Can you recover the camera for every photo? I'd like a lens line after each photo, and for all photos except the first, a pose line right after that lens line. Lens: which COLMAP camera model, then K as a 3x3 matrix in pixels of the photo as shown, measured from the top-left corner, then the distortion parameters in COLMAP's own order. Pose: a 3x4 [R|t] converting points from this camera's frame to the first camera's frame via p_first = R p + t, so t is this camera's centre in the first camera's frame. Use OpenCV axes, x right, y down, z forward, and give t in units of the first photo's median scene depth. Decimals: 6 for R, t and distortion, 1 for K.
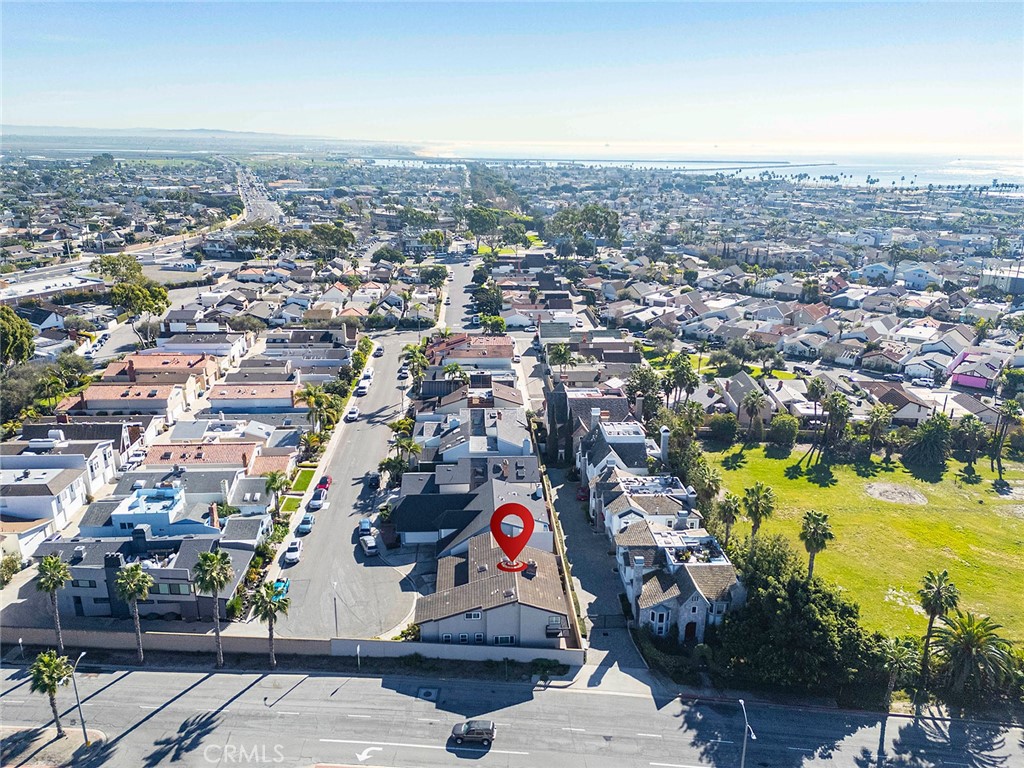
lens RADIAL K [[739.0, 0, 512.0], [0, 739.0, 384.0], [0, 0, 1]] dist [0.093800, -0.115203]
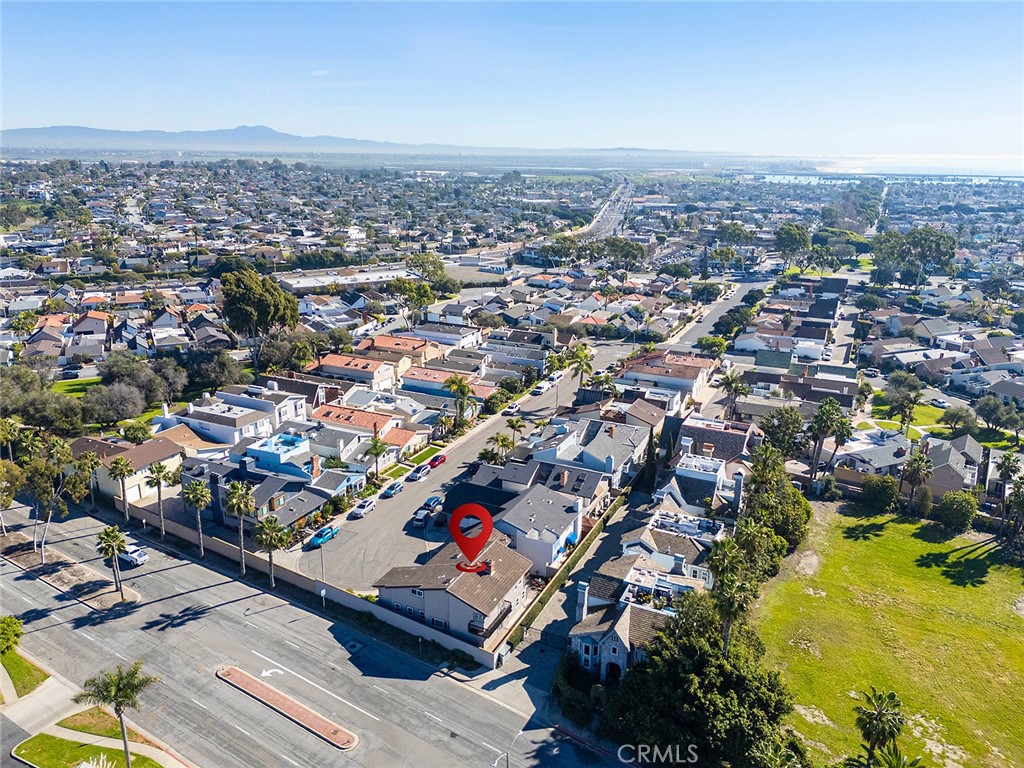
lens RADIAL K [[739.0, 0, 512.0], [0, 739.0, 384.0], [0, 0, 1]] dist [0.093800, -0.115203]
pose [[0.874325, 0.139337, -0.464909, 0.319525], [-0.148551, 0.988759, 0.016969, -0.015724], [0.462047, 0.054226, 0.885196, 0.056583]]
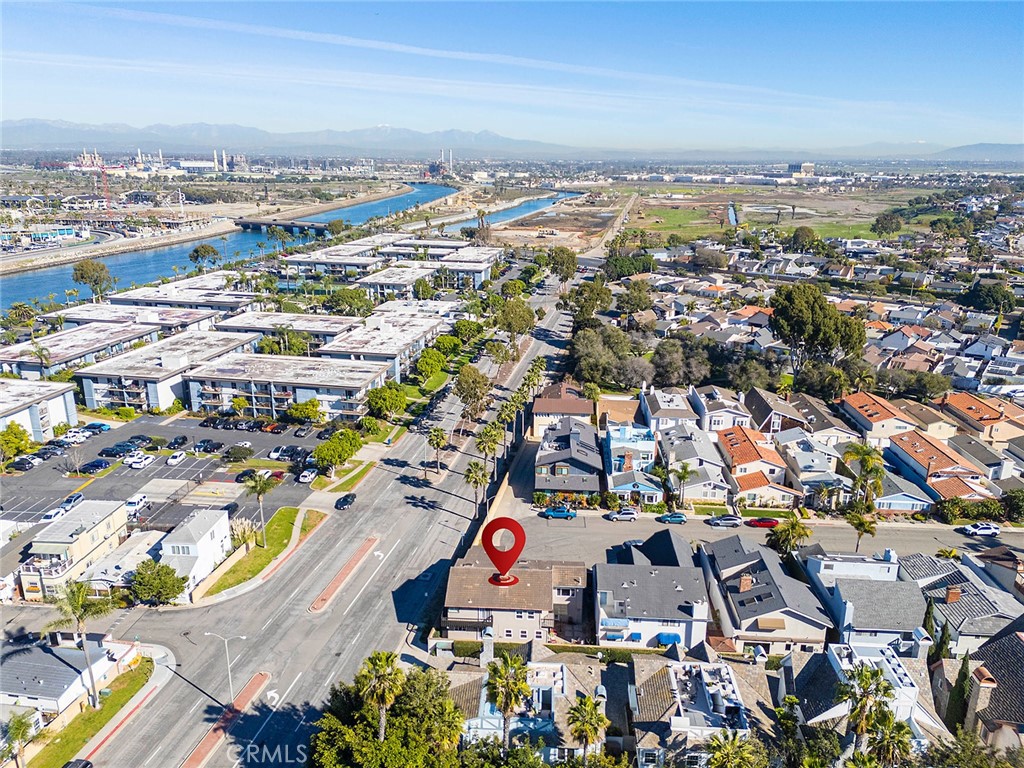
lens RADIAL K [[739.0, 0, 512.0], [0, 739.0, 384.0], [0, 0, 1]] dist [0.093800, -0.115203]
pose [[-0.114919, 0.277936, -0.953701, 0.590557], [-0.315778, 0.900042, 0.300349, -0.193064], [0.941848, 0.335673, -0.015666, 0.599635]]
